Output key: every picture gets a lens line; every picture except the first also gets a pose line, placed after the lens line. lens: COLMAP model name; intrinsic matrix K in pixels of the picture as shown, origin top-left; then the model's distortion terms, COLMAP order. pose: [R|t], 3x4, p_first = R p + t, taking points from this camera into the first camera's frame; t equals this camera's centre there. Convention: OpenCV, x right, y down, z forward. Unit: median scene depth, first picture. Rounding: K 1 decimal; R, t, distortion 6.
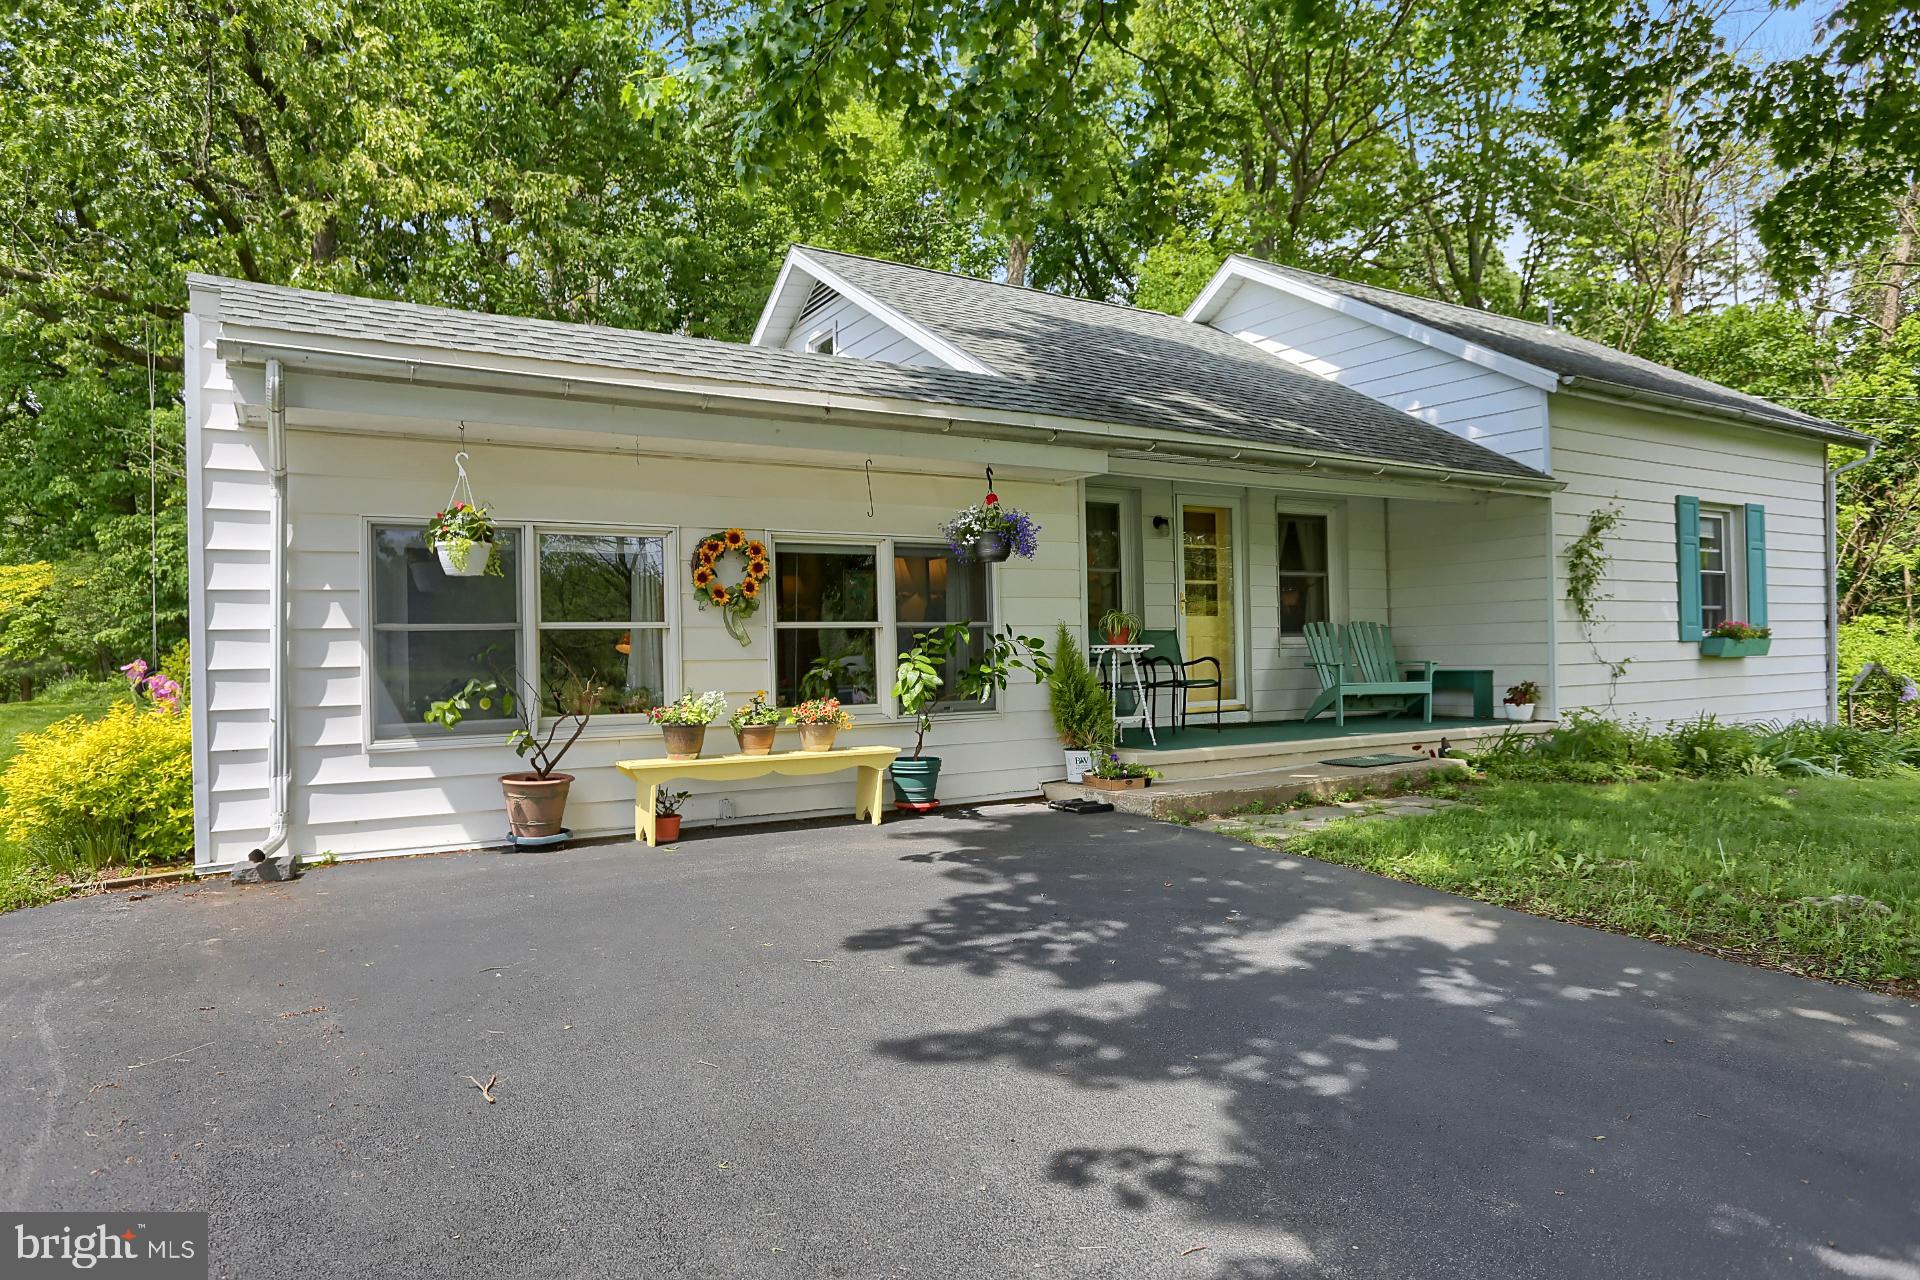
lens RADIAL K [[1083.3, 0, 960.0], [0, 1083.3, 640.0], [0, 0, 1]] dist [-0.025269, -0.000294]
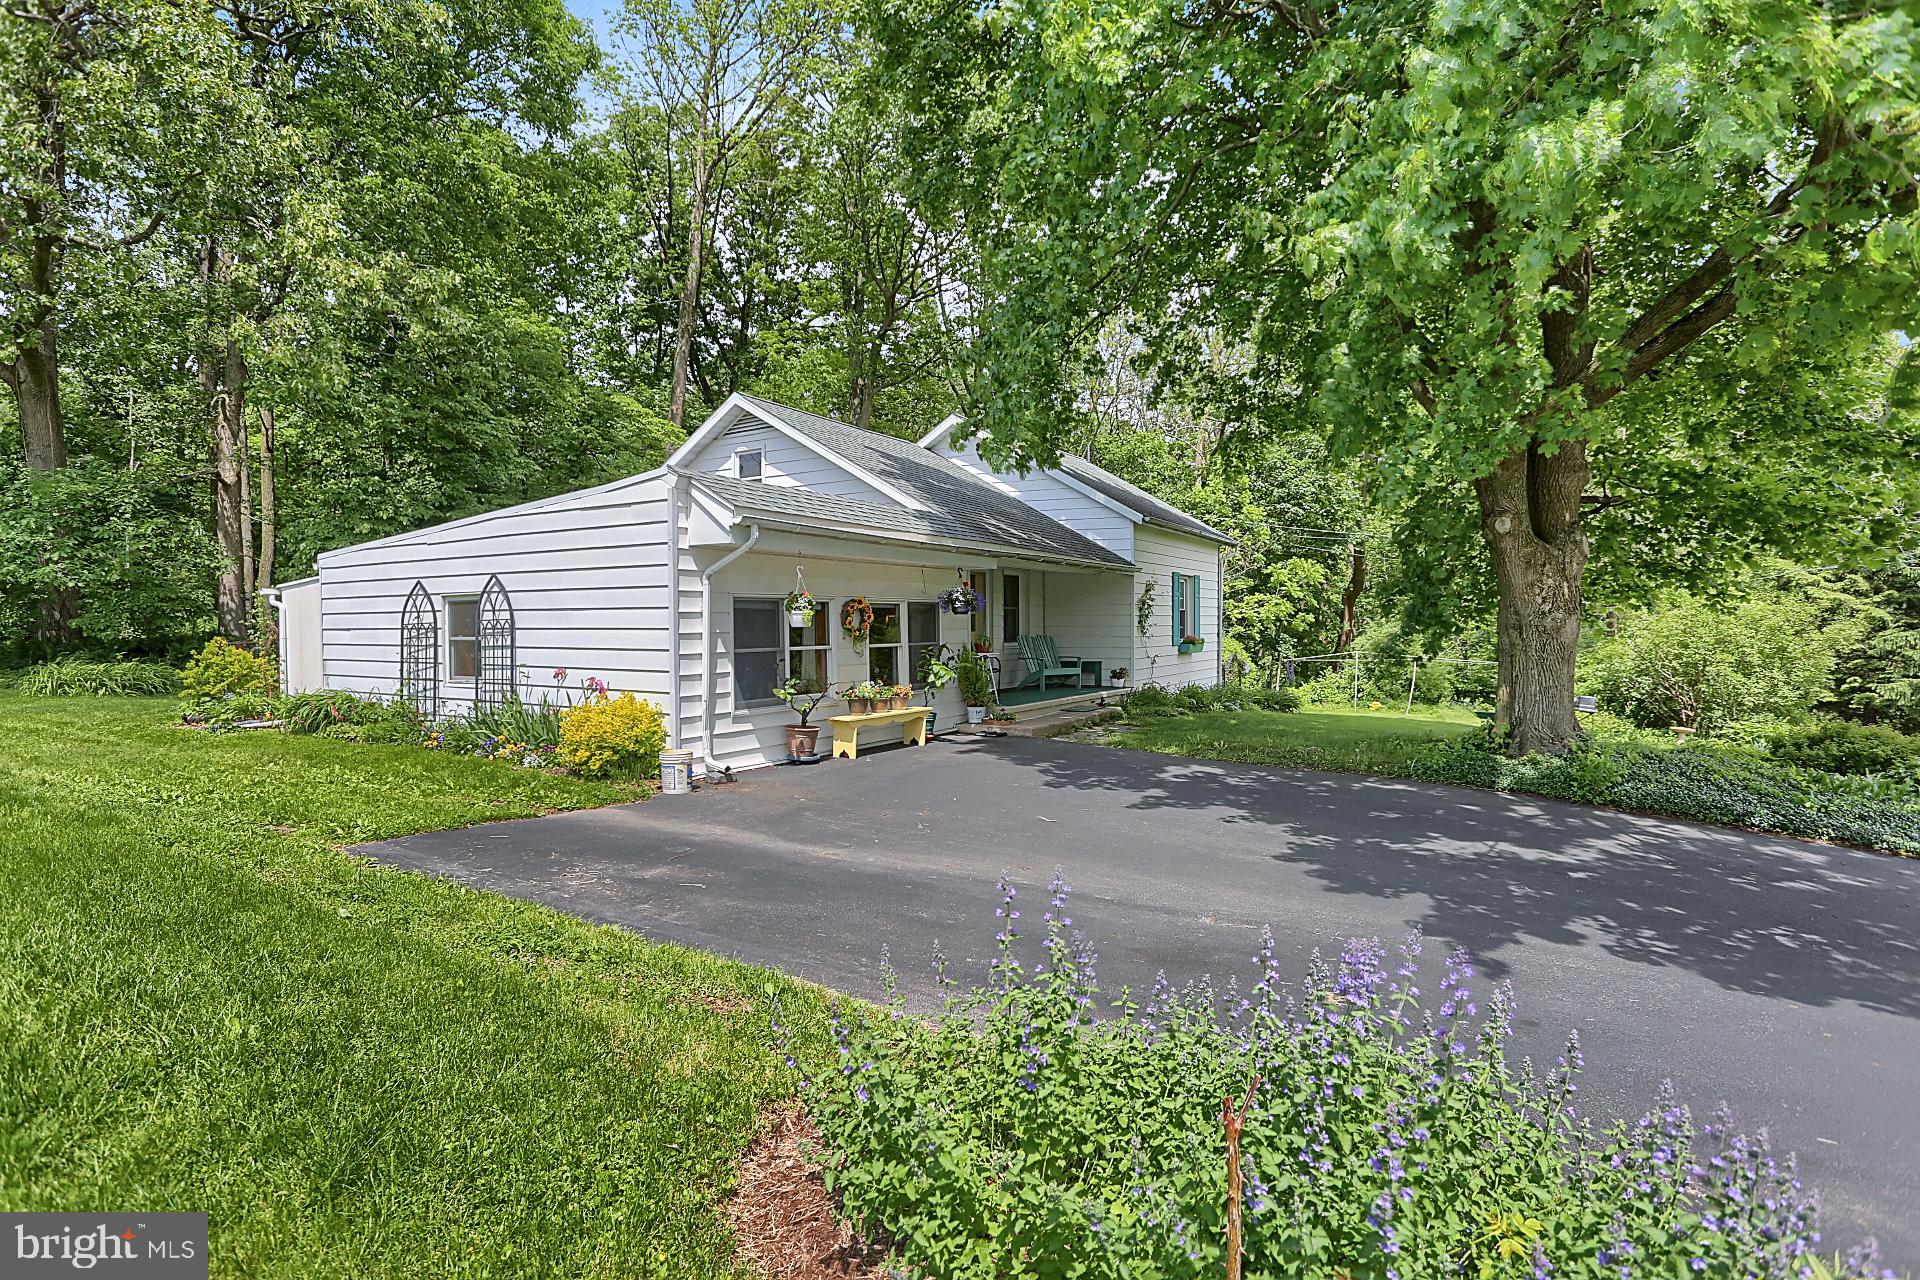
lens RADIAL K [[974.1, 0, 960.0], [0, 974.1, 640.0], [0, 0, 1]] dist [-0.061440, 0.032233]
pose [[0.871928, 0.001520, 0.489632, -0.599272], [-0.010372, 0.999828, 0.015367, -0.035859], [-0.489525, -0.018478, 0.871794, -0.403136]]
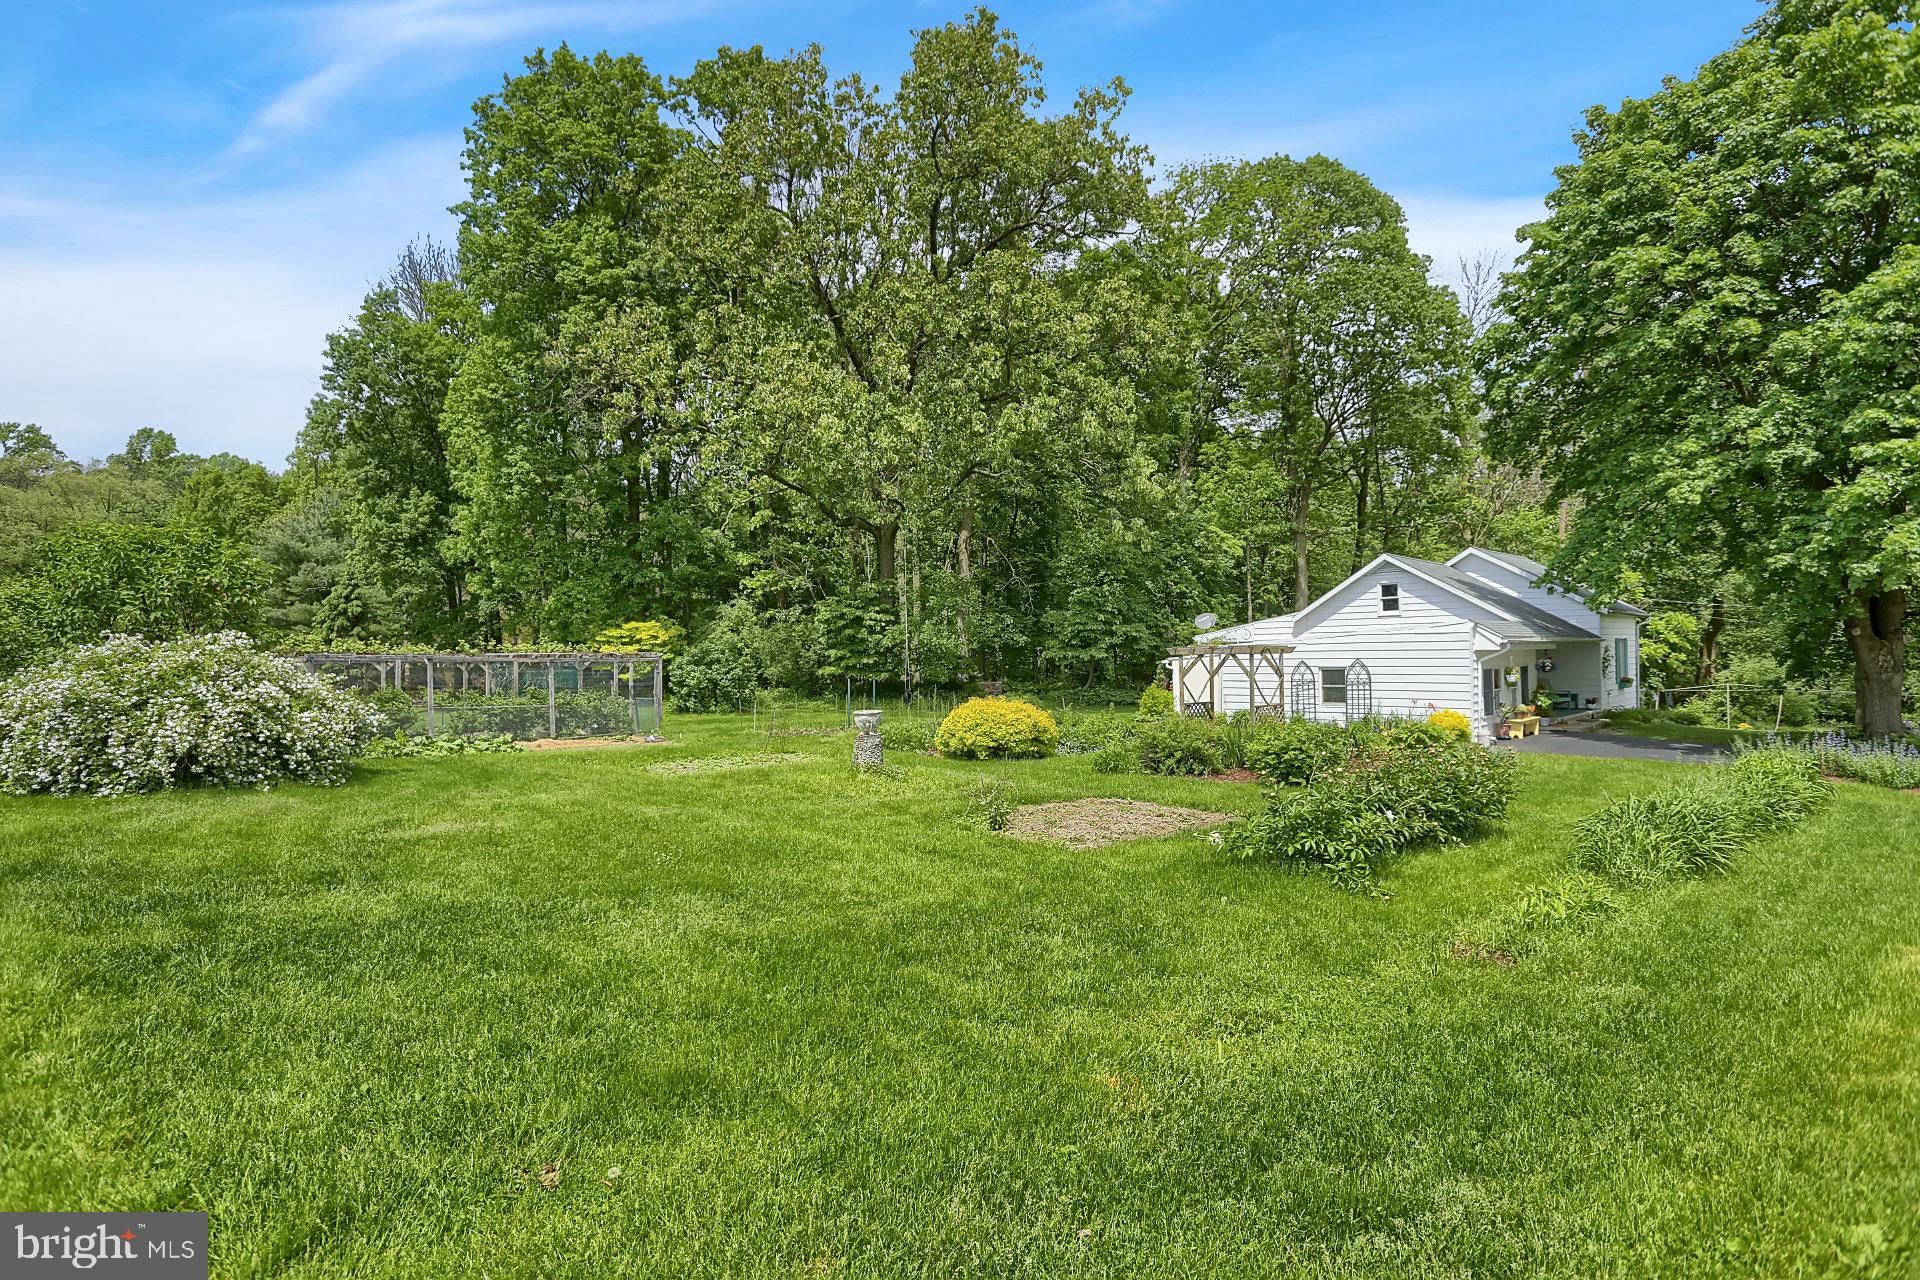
lens RADIAL K [[974.1, 0, 960.0], [0, 974.1, 640.0], [0, 0, 1]] dist [-0.061440, 0.032233]
pose [[0.966726, 0.003197, 0.255795, -2.135483], [-0.000661, 0.999950, -0.010001, -0.108696], [-0.255814, 0.009499, 0.966679, -1.364752]]
